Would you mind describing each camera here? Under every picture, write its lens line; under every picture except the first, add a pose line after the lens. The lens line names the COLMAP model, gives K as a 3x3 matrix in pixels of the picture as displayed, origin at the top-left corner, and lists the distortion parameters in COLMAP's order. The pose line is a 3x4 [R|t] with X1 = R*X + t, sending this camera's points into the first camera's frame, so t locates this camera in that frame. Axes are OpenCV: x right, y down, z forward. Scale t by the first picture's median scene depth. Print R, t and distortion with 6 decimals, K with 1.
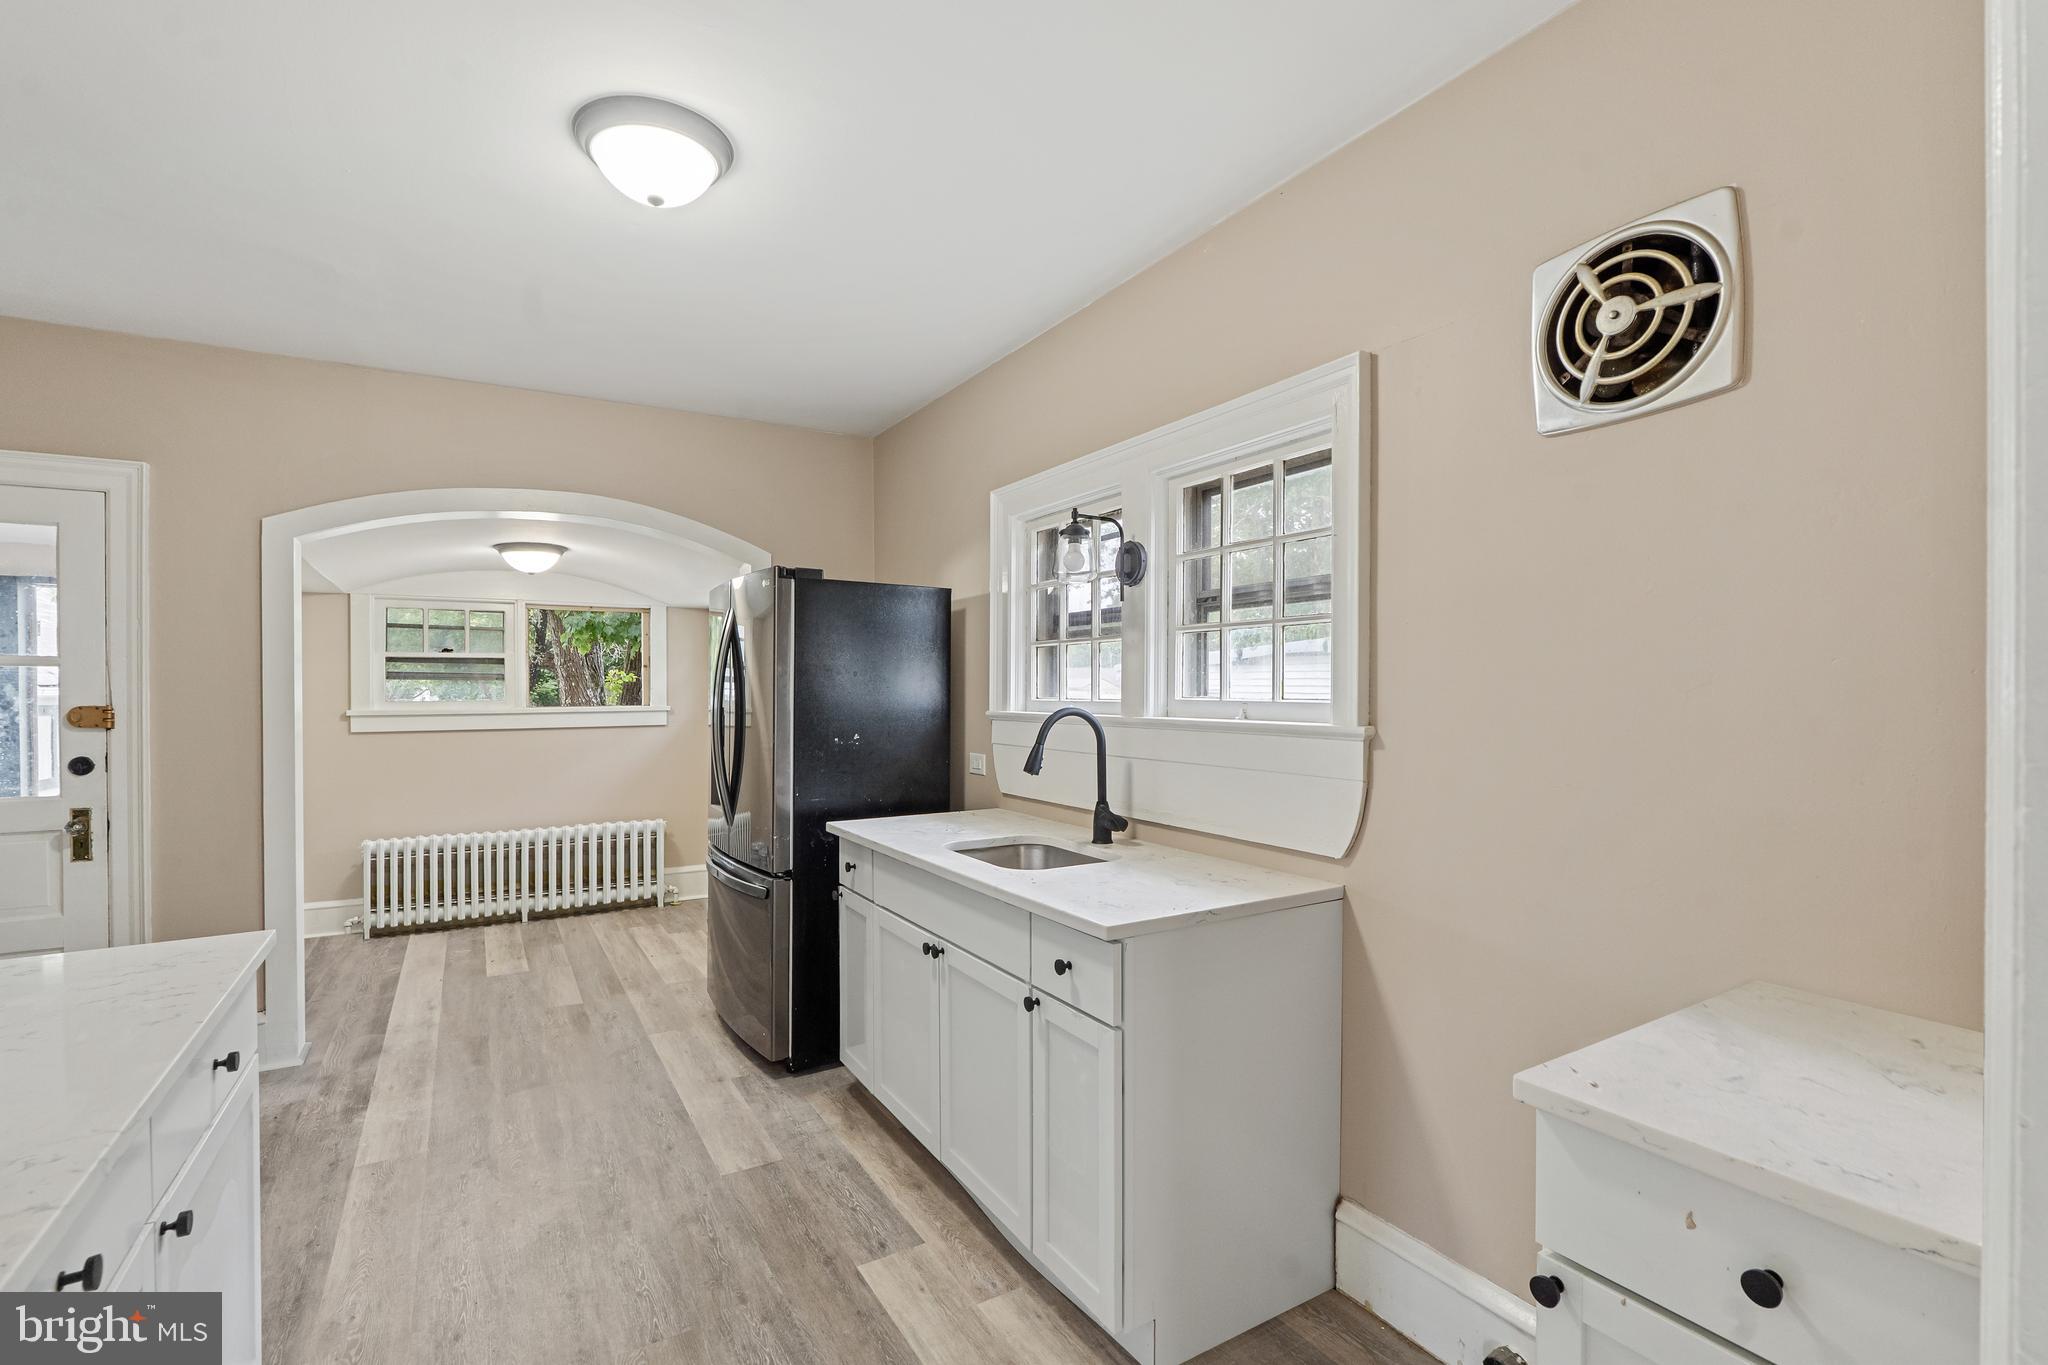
lens RADIAL K [[940.3, 0, 1020.6], [0, 940.3, 685.2], [0, 0, 1]] dist [-0.001846, -0.000183]
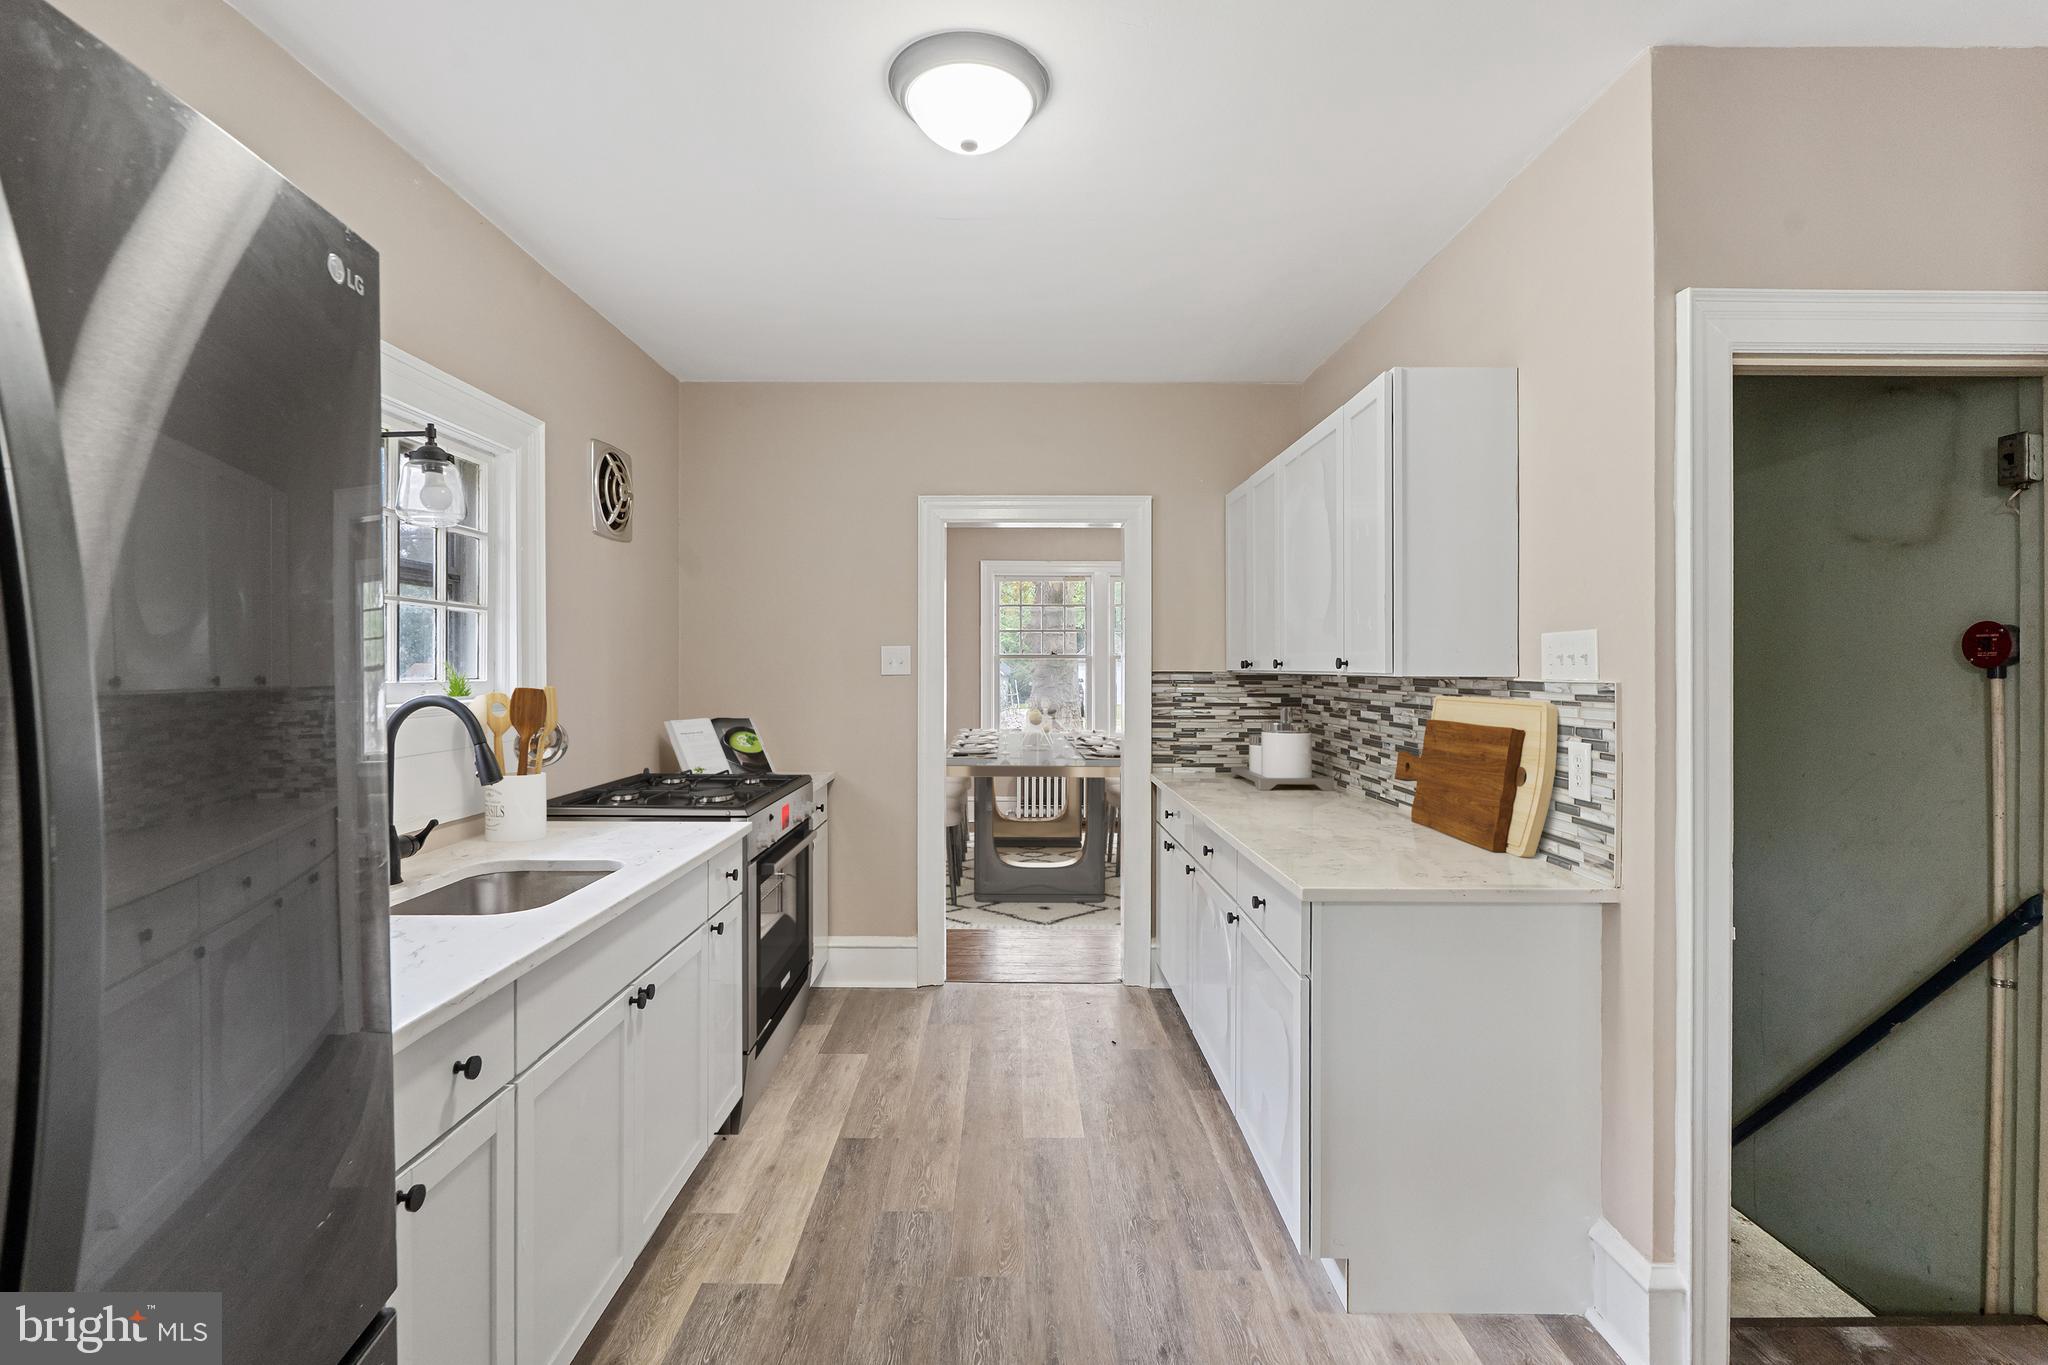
lens RADIAL K [[940.3, 0, 1020.9], [0, 940.3, 678.0], [0, 0, 1]] dist [-0.001846, -0.000183]
pose [[-0.865118, -0.003964, 0.501553, -0.875776], [-0.002400, 0.999990, 0.003764, 0.010226], [-0.501563, 0.002053, -0.865119, 1.745525]]
